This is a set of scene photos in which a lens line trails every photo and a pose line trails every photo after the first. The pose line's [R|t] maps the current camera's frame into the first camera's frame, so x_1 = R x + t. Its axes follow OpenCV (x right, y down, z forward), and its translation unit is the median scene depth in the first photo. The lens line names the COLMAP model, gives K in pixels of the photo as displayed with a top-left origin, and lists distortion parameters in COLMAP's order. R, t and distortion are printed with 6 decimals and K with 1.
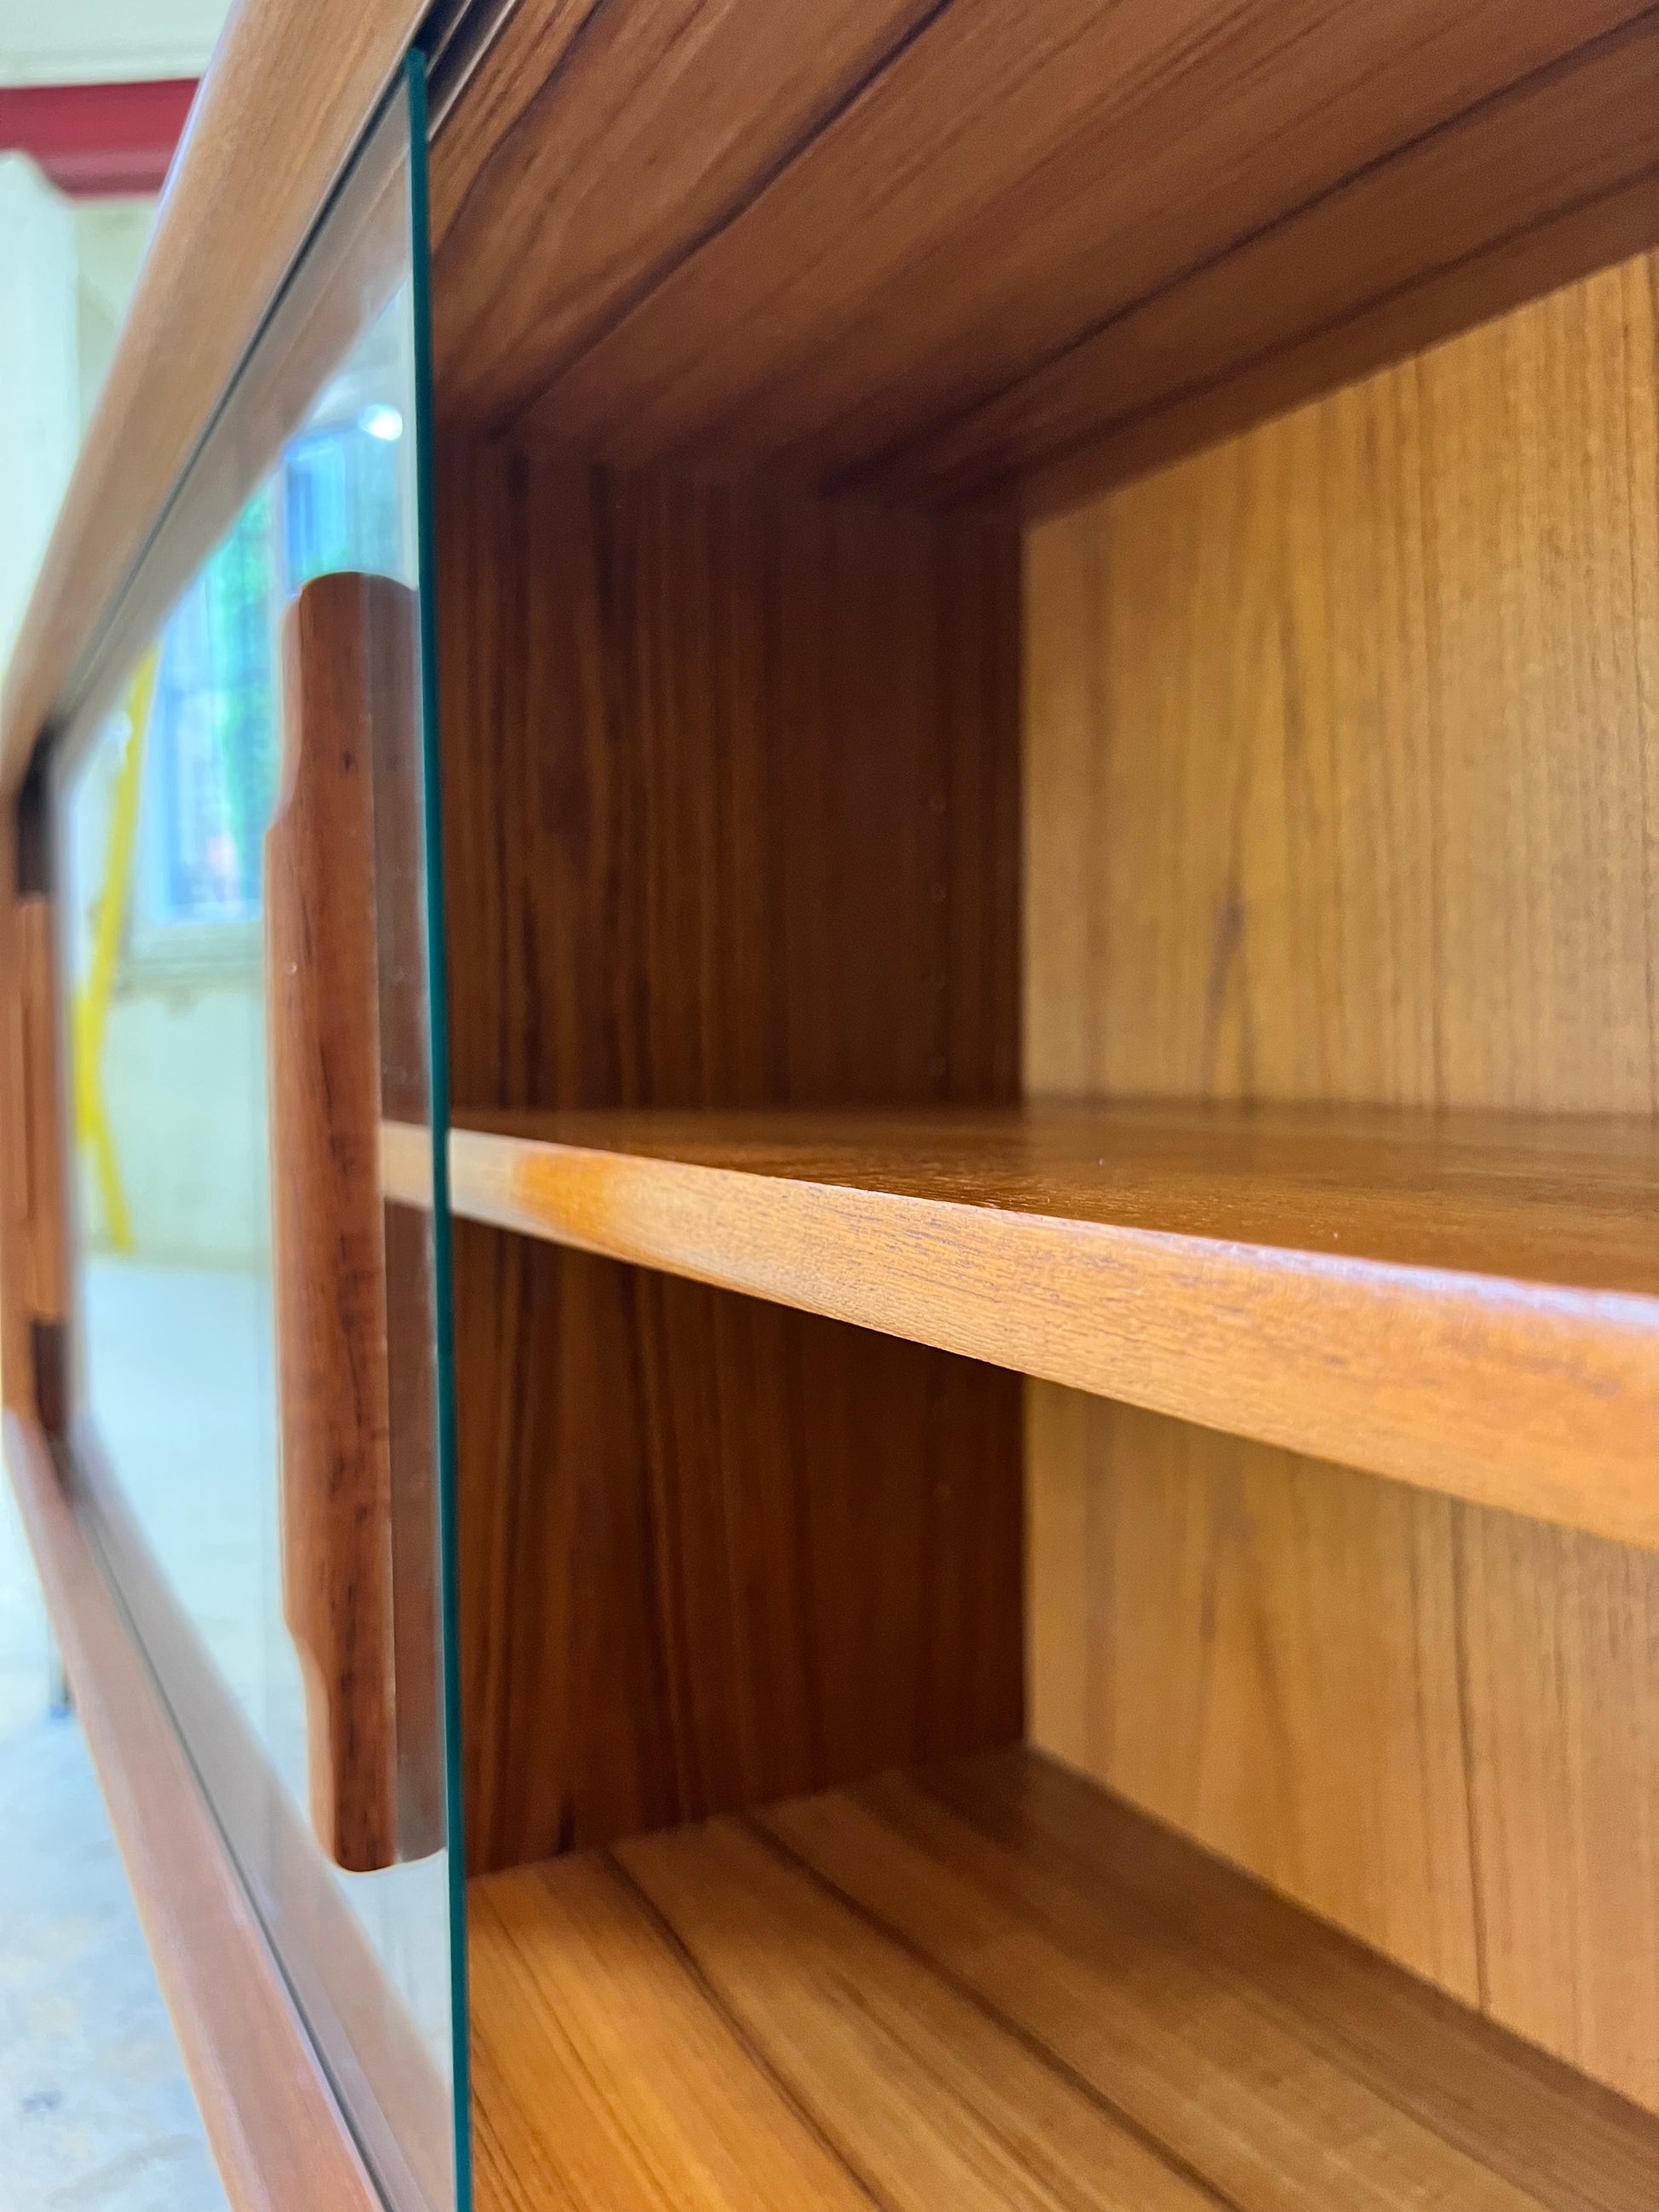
lens RADIAL K [[1707.2, 0, 824.5], [0, 1707.2, 1120.7], [0, 0, 1]] dist [0.035410, -0.053252]
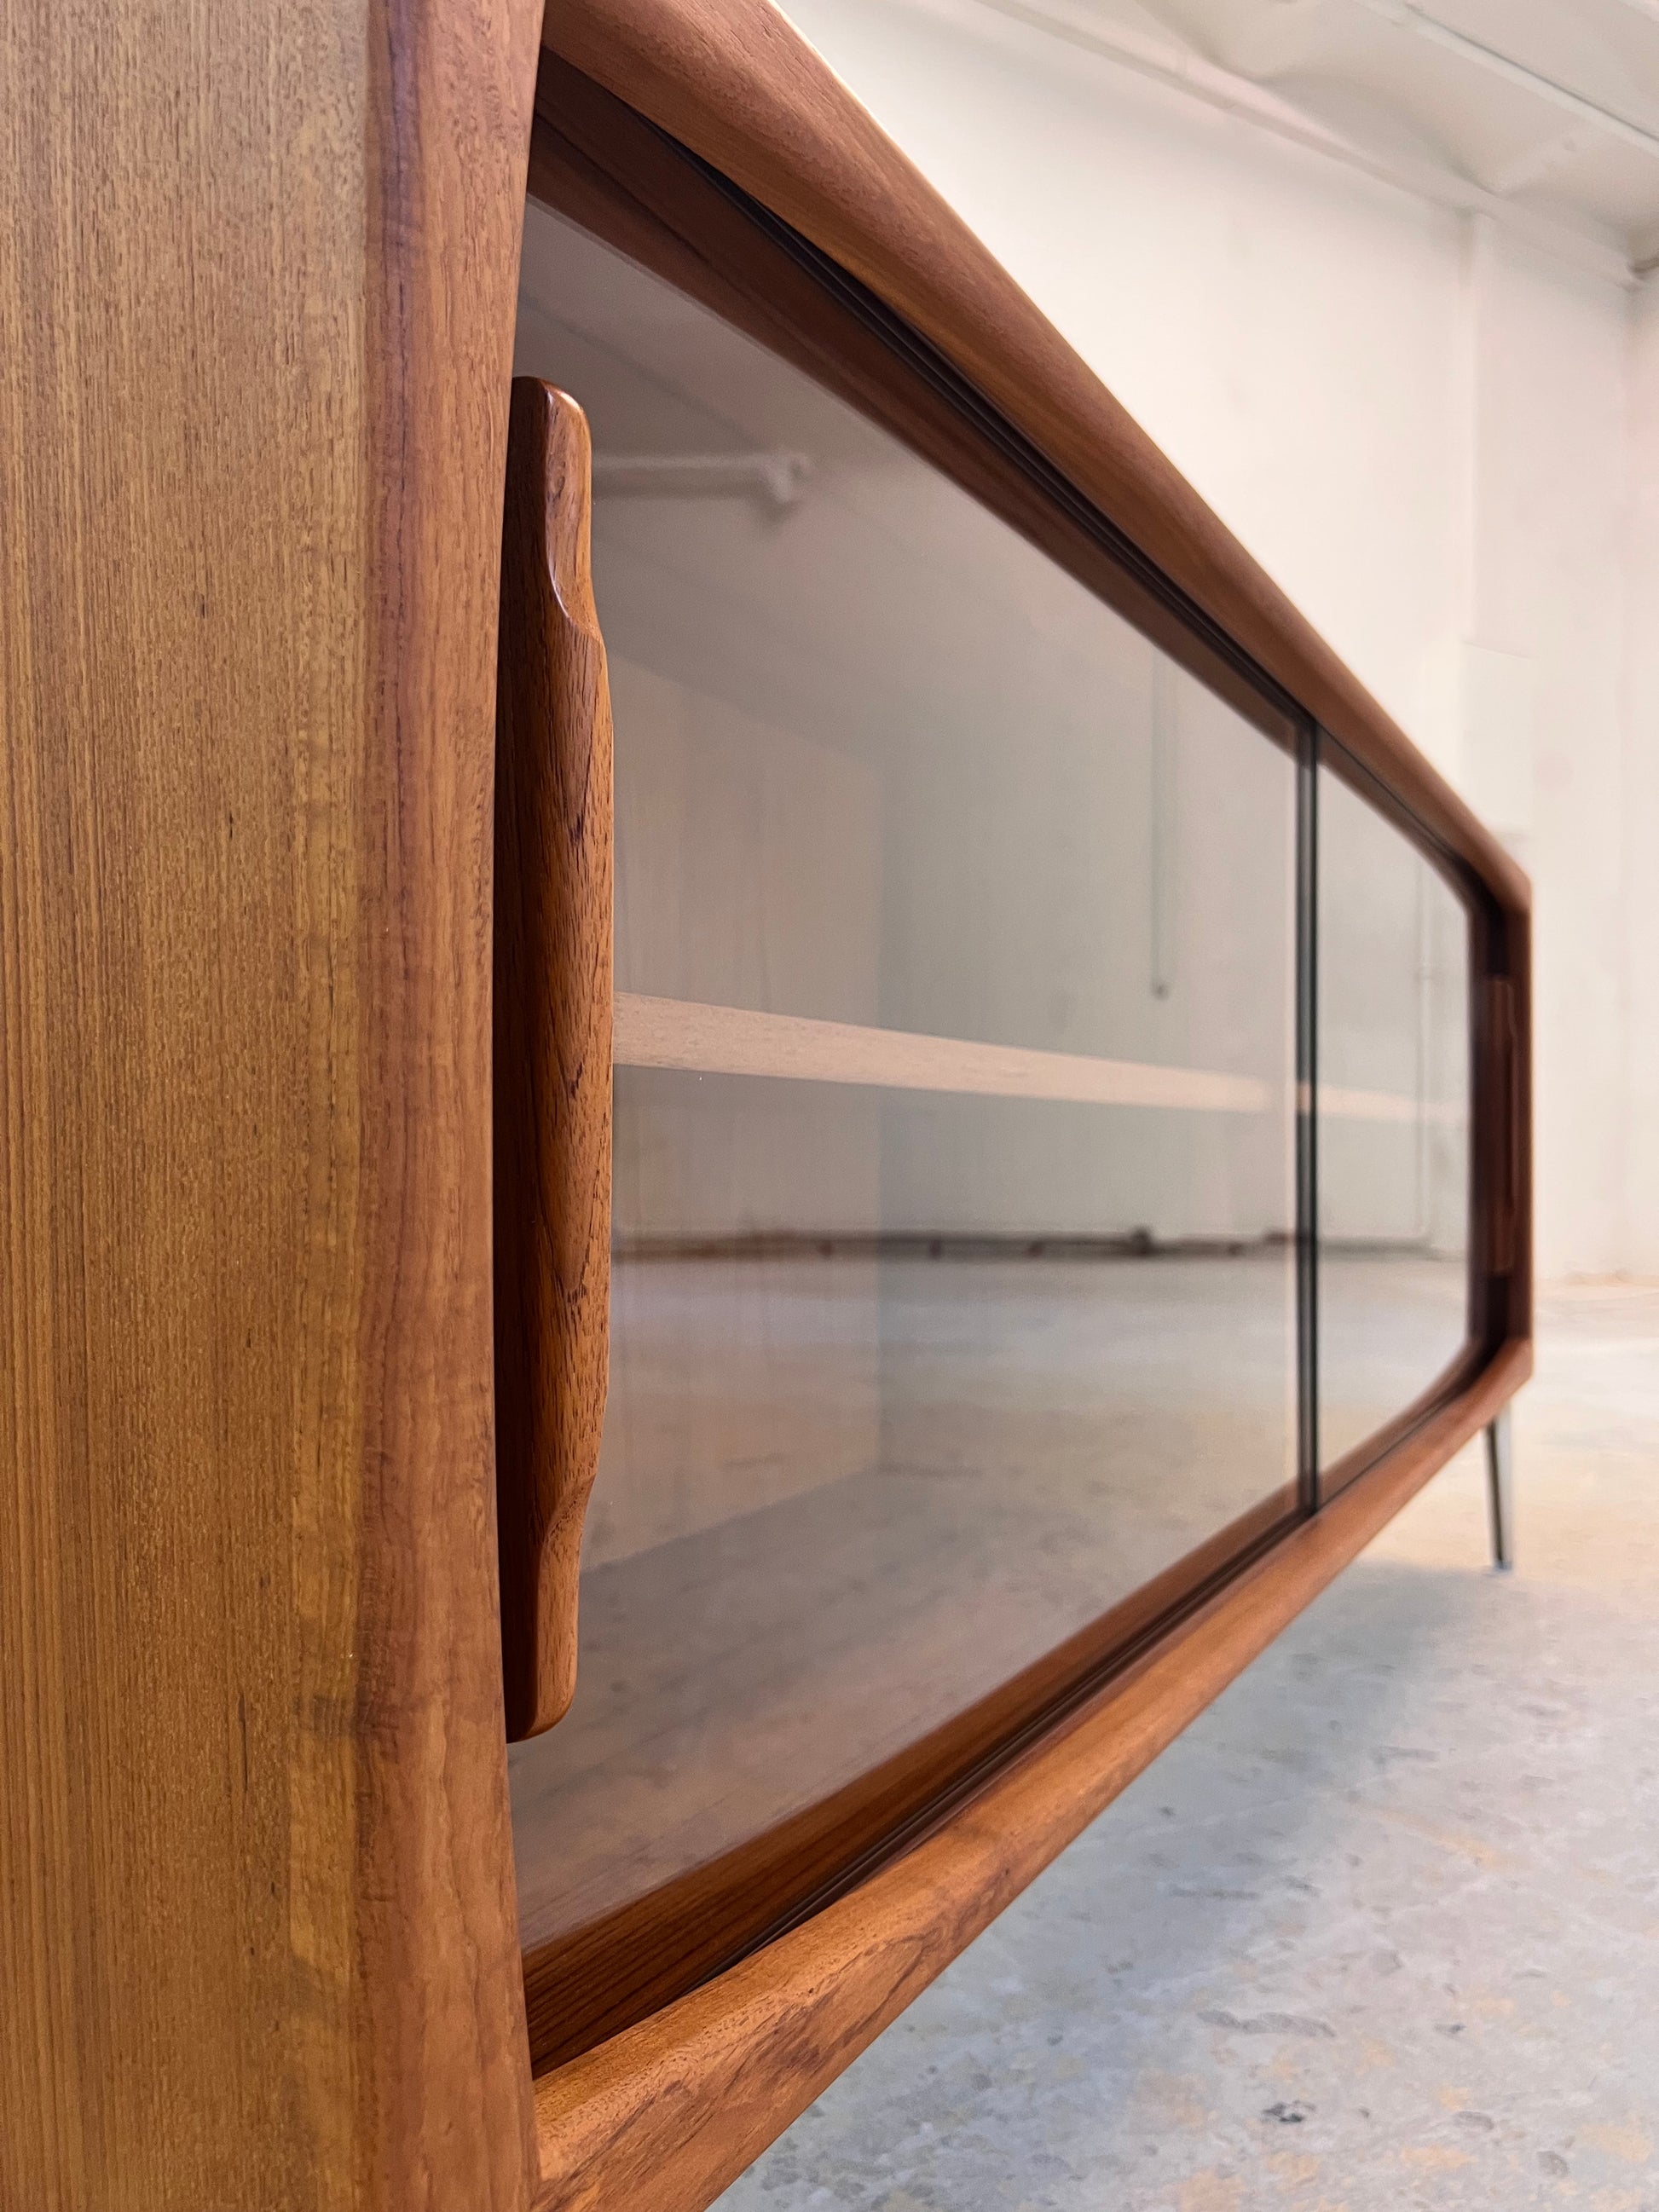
lens RADIAL K [[1707.2, 0, 845.6], [0, 1707.2, 1107.8], [0, 0, 1]] dist [0.035410, -0.053252]
pose [[-0.549020, 0.013319, 0.835703, -1.600463], [0.039877, 0.999152, 0.010274, -0.020891], [-0.834858, 0.038966, -0.549085, 2.416354]]
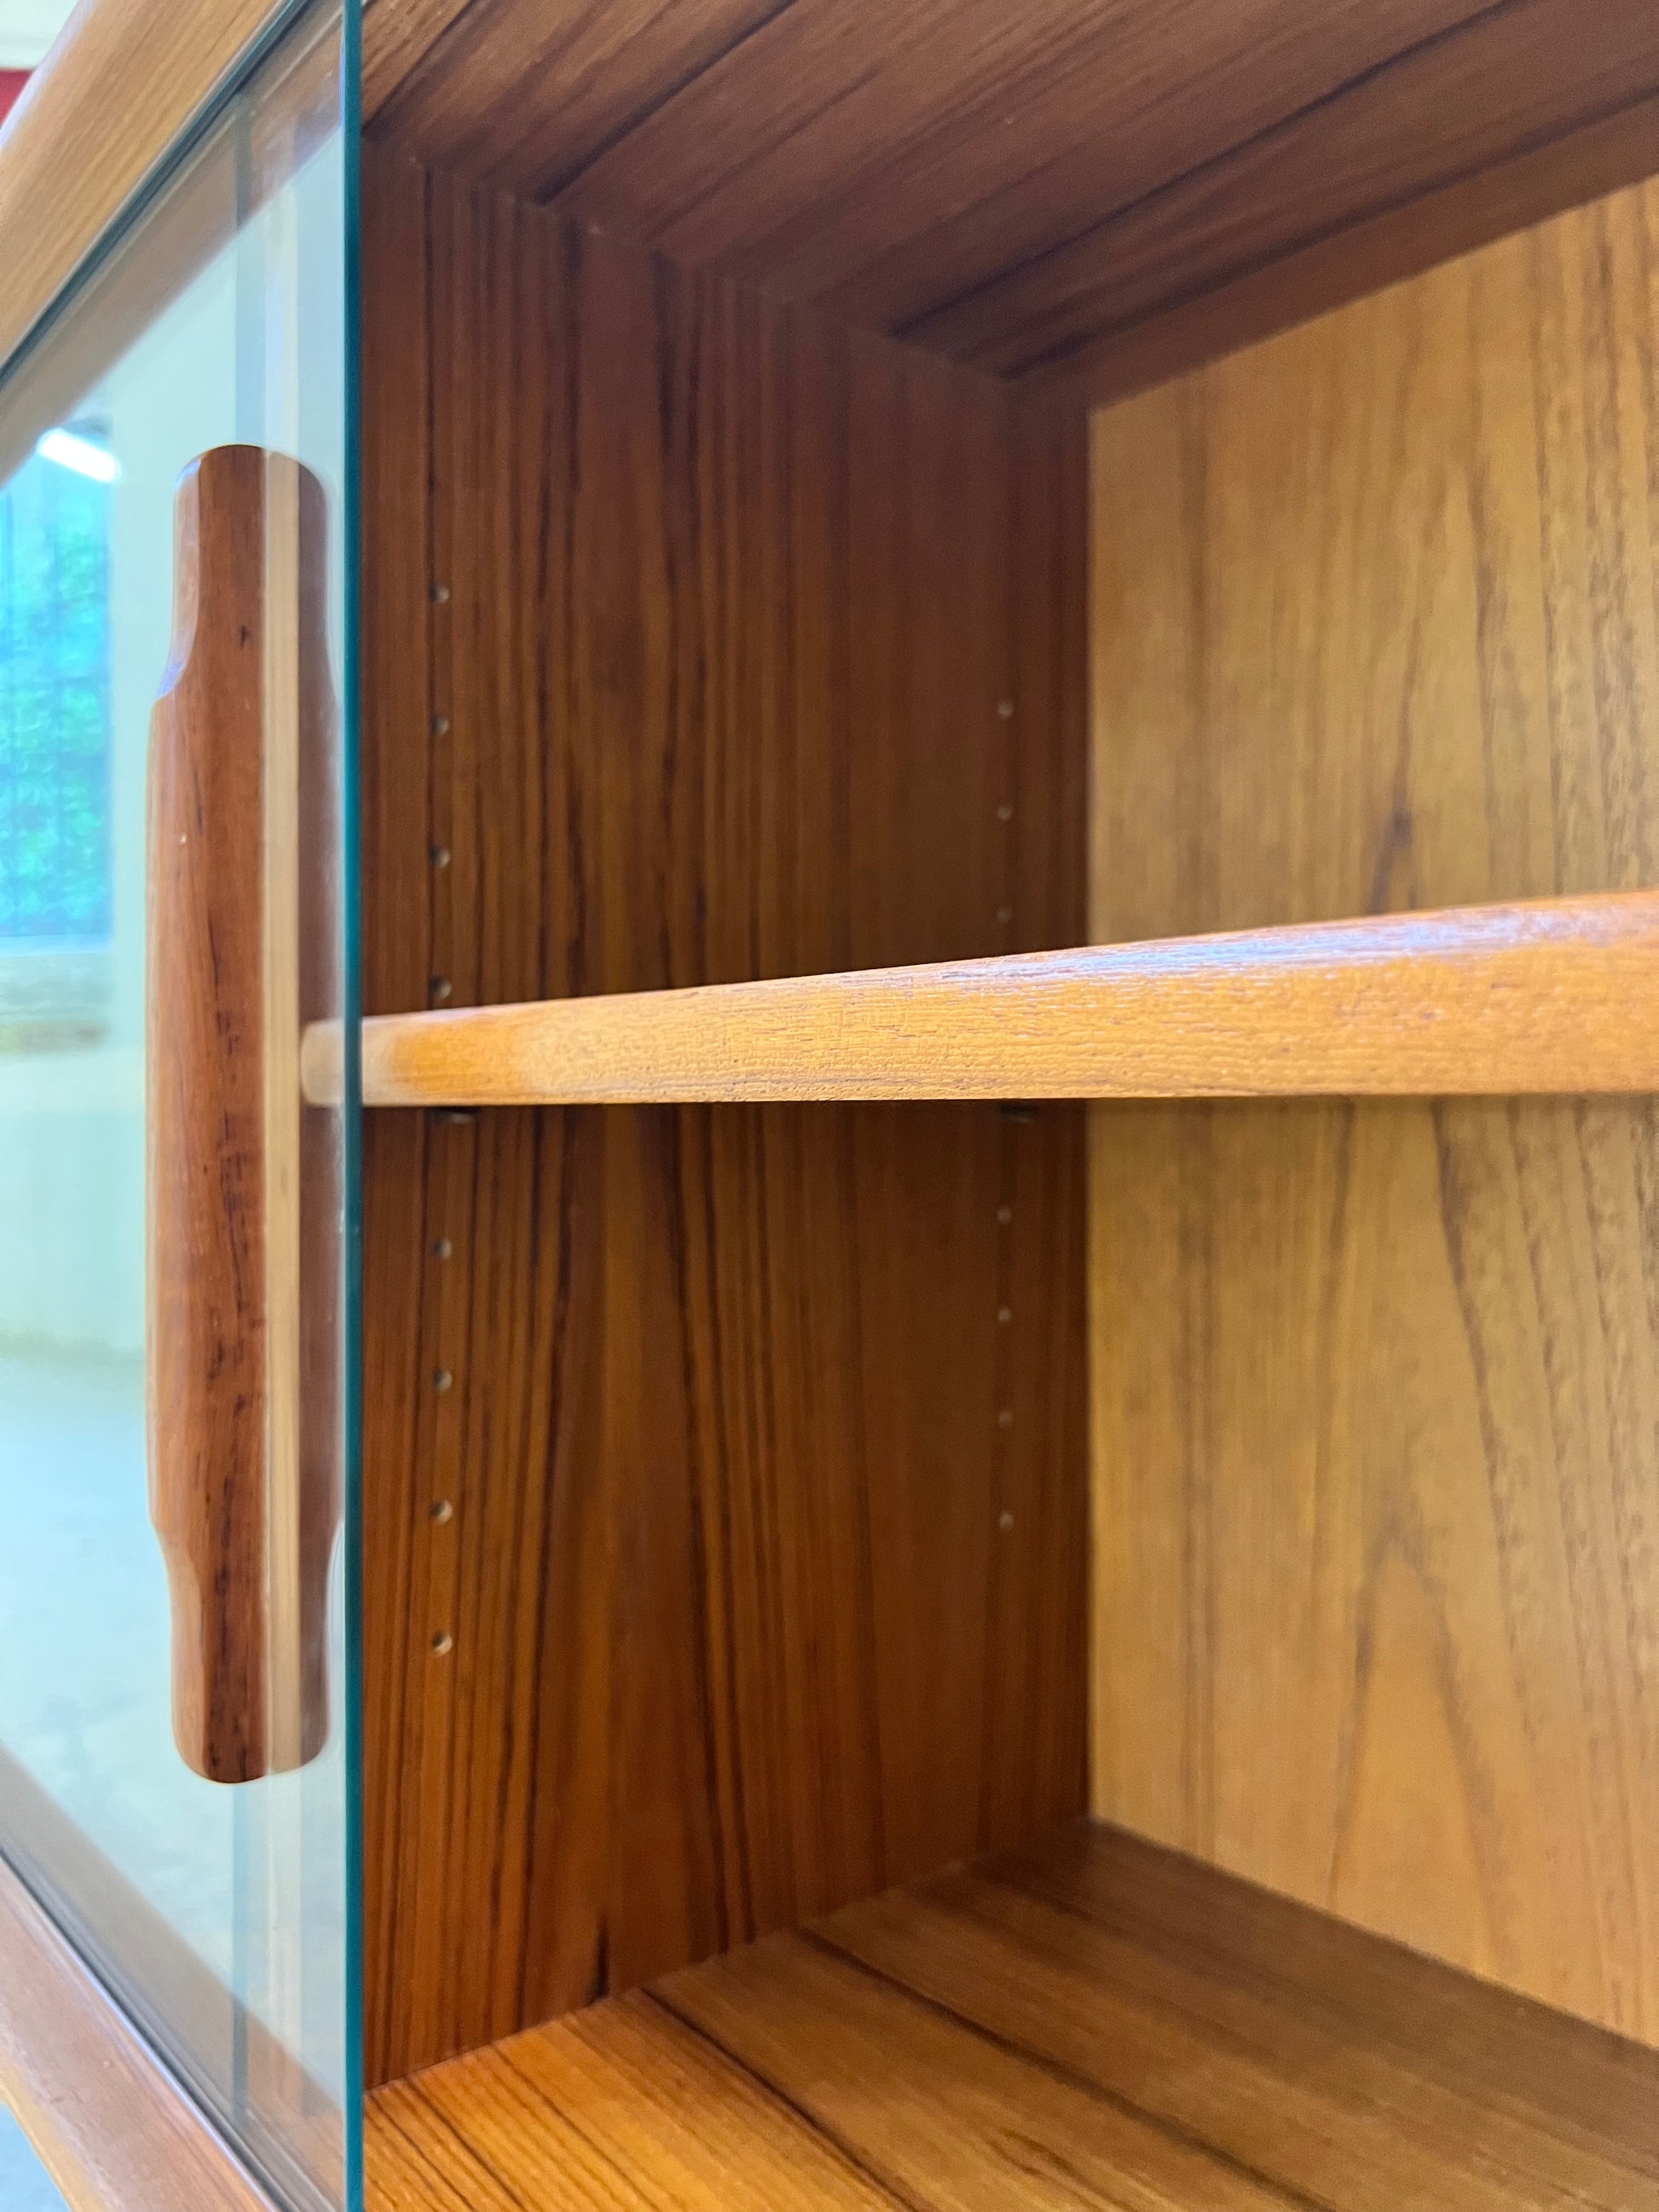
lens RADIAL K [[1707.2, 0, 815.6], [0, 1707.2, 1125.6], [0, 0, 1]] dist [0.035410, -0.053252]
pose [[0.983433, 0.007731, 0.181105, -0.210651], [0.000871, 0.998877, -0.047368, 0.073328], [-0.181268, 0.046741, 0.982322, 0.212732]]
